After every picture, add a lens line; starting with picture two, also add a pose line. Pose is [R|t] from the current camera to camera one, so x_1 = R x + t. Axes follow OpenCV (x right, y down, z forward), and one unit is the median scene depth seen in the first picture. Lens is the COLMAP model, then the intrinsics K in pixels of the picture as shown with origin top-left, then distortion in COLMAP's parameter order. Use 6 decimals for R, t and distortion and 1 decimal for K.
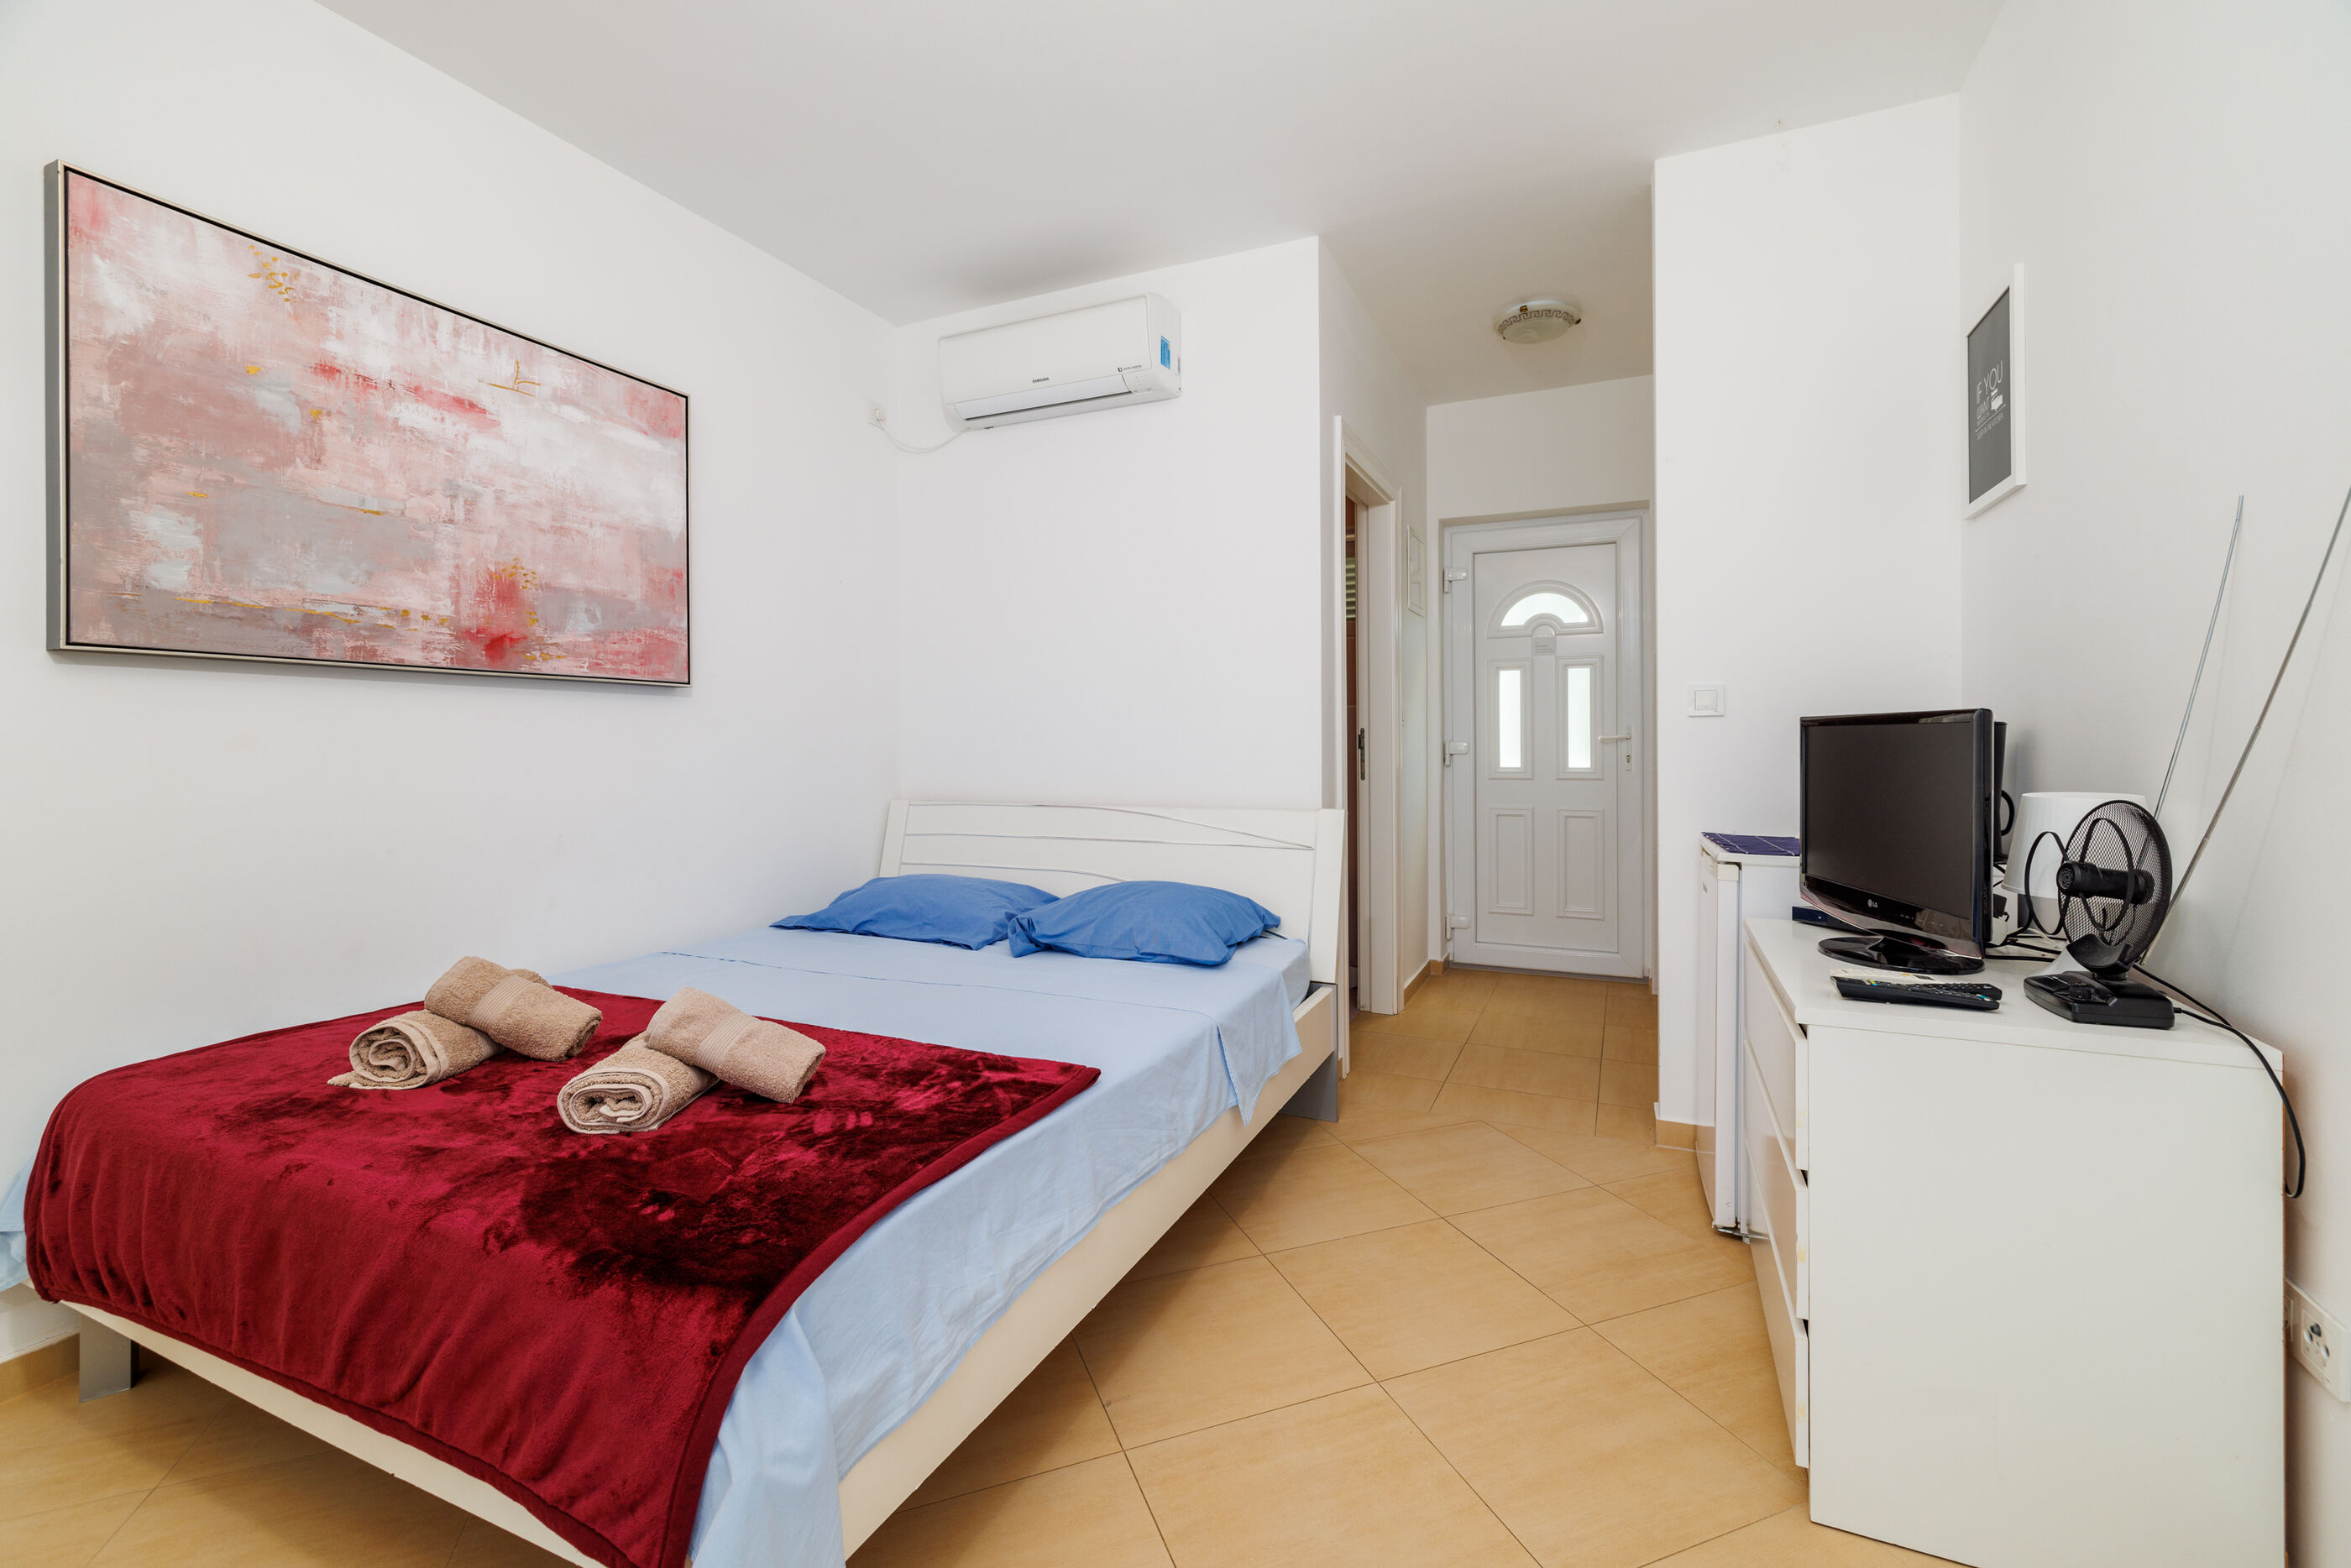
lens RADIAL K [[992.7, 0, 1188.4], [0, 992.7, 732.7], [0, 0, 1]] dist [0.000874, 0.000190]
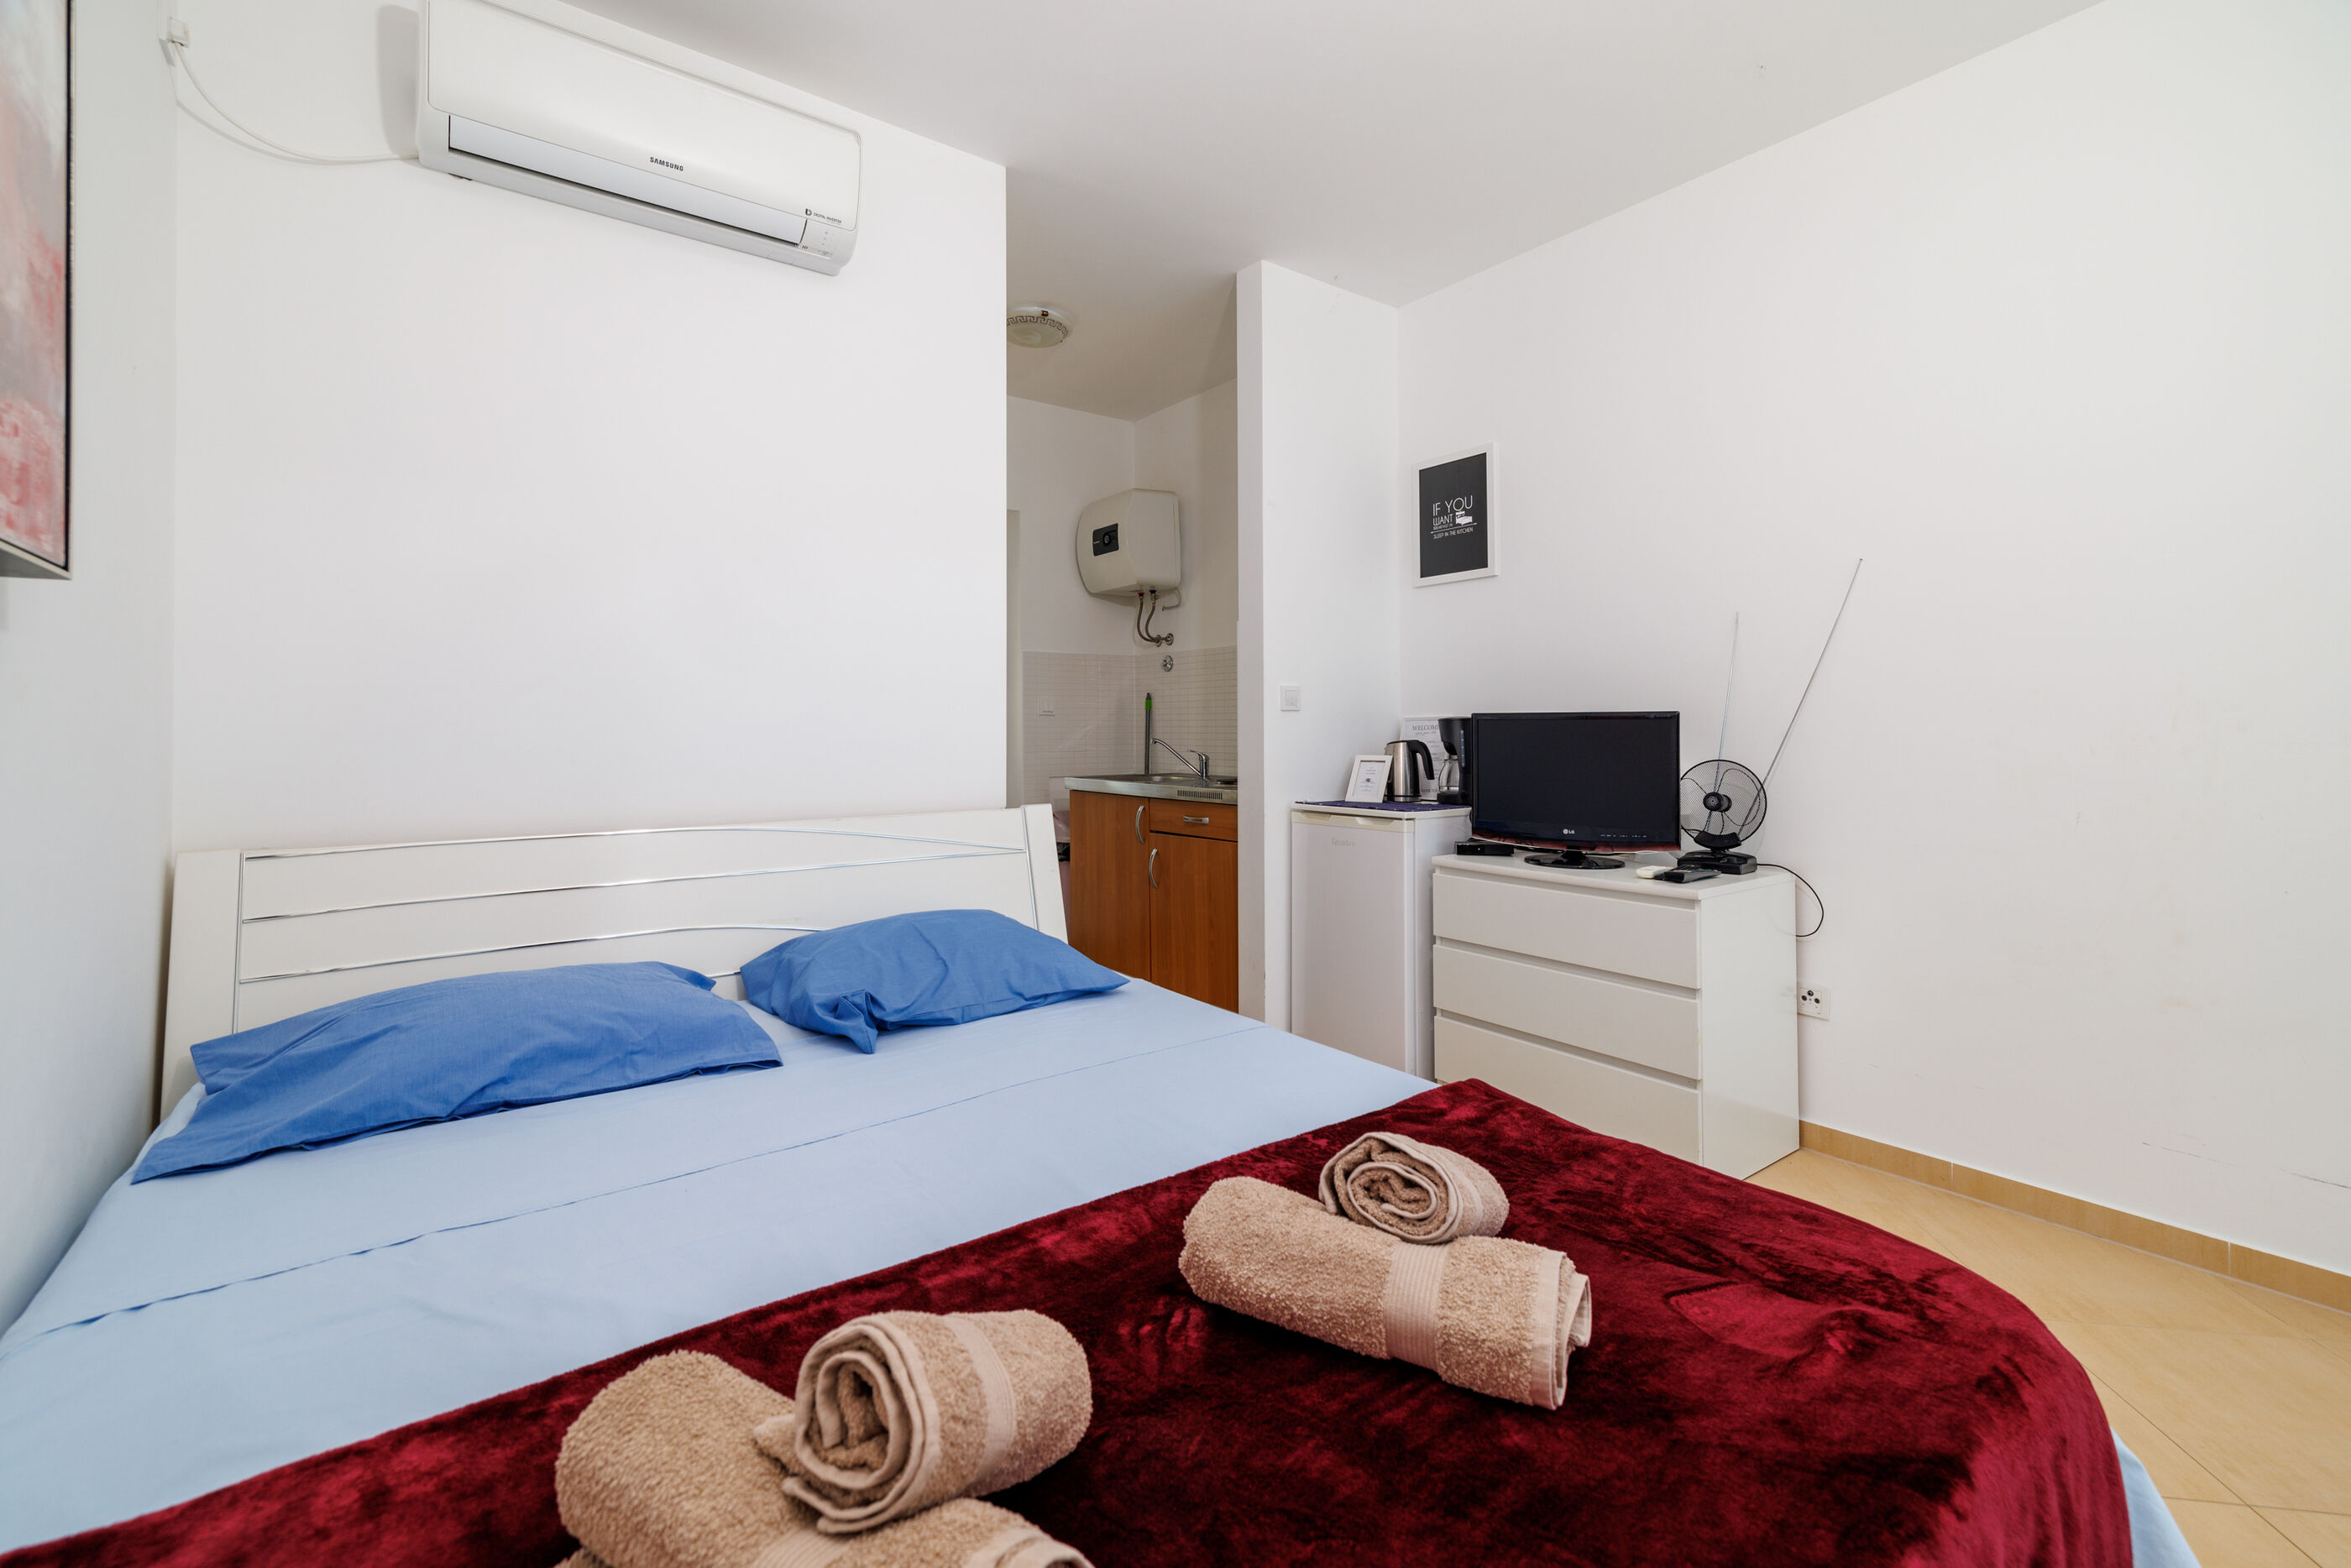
lens RADIAL K [[996.8, 0, 1182.2], [0, 996.8, 704.8], [0, 0, 1]] dist [0.000760, -0.000005]
pose [[0.493378, 0.023581, 0.869495, -0.648597], [-0.007198, 0.999709, -0.023028, 0.006592], [-0.869785, 0.005103, 0.493404, 0.480211]]
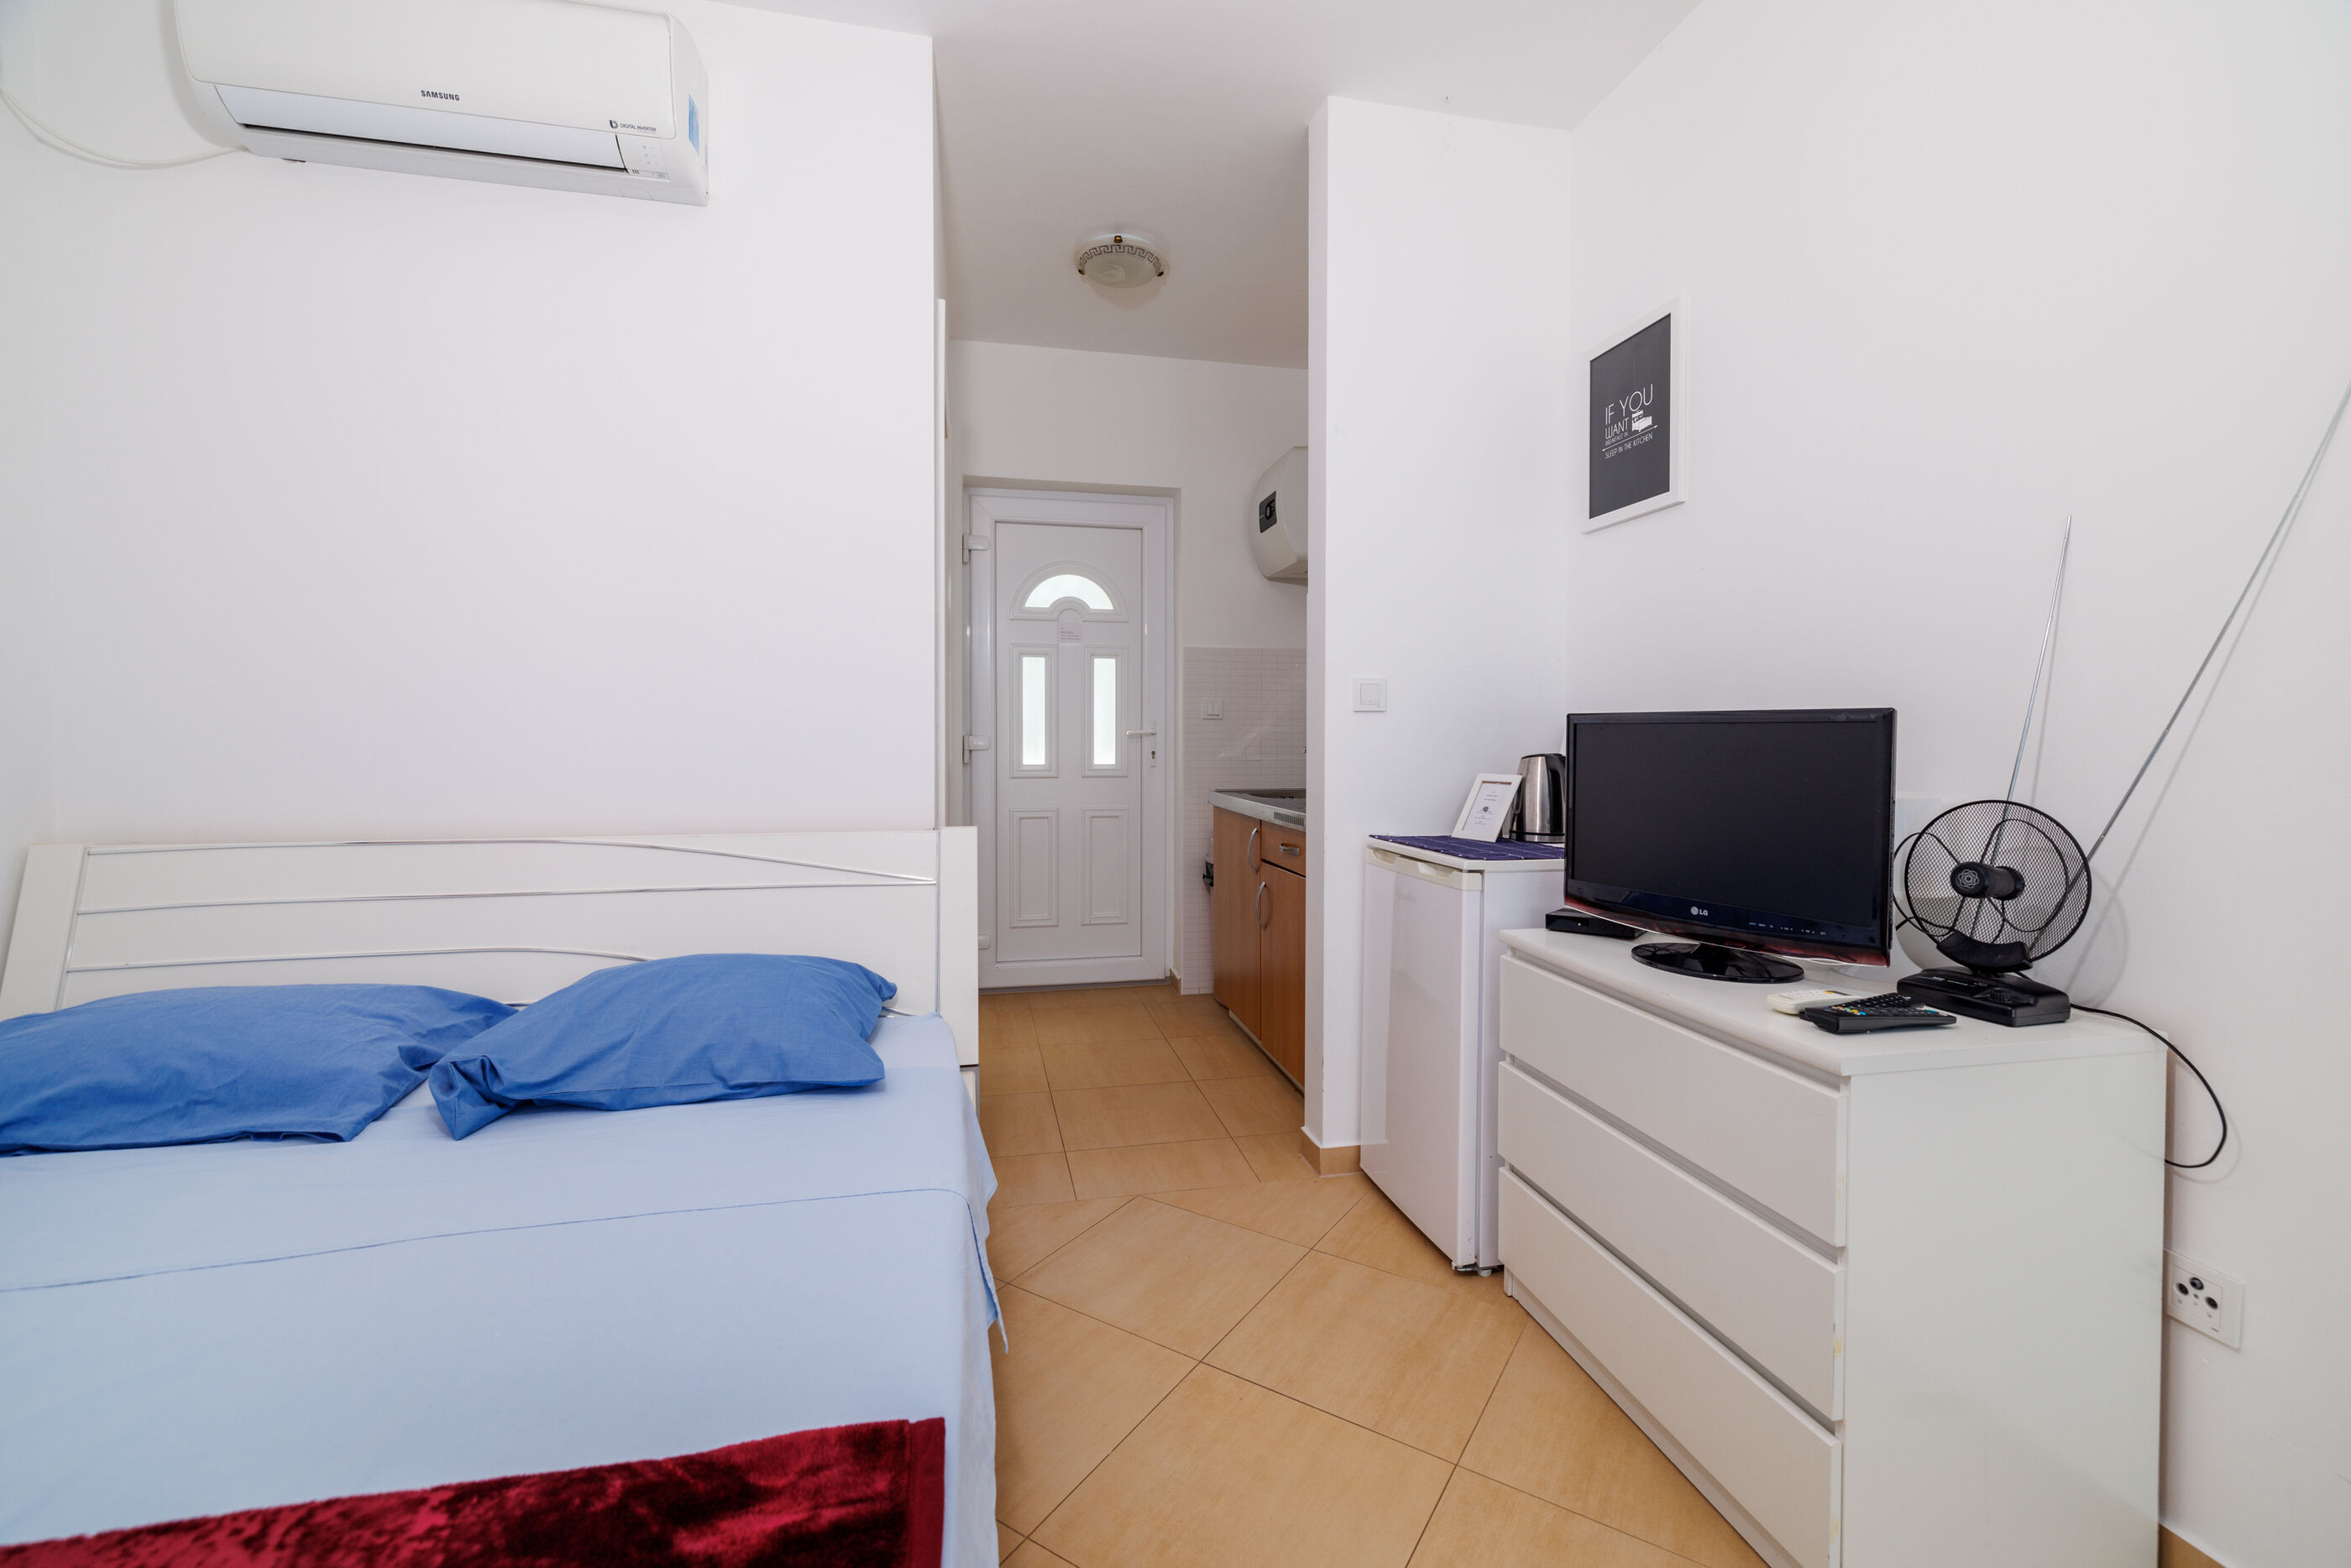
lens RADIAL K [[986.7, 0, 1179.5], [0, 986.7, 746.5], [0, 0, 1]] dist [0.001936, 0.000195]
pose [[0.803867, -0.000154, 0.594809, -0.176152], [-0.012189, 0.999786, 0.016733, 0.003371], [-0.594684, -0.020701, 0.803693, 0.346523]]
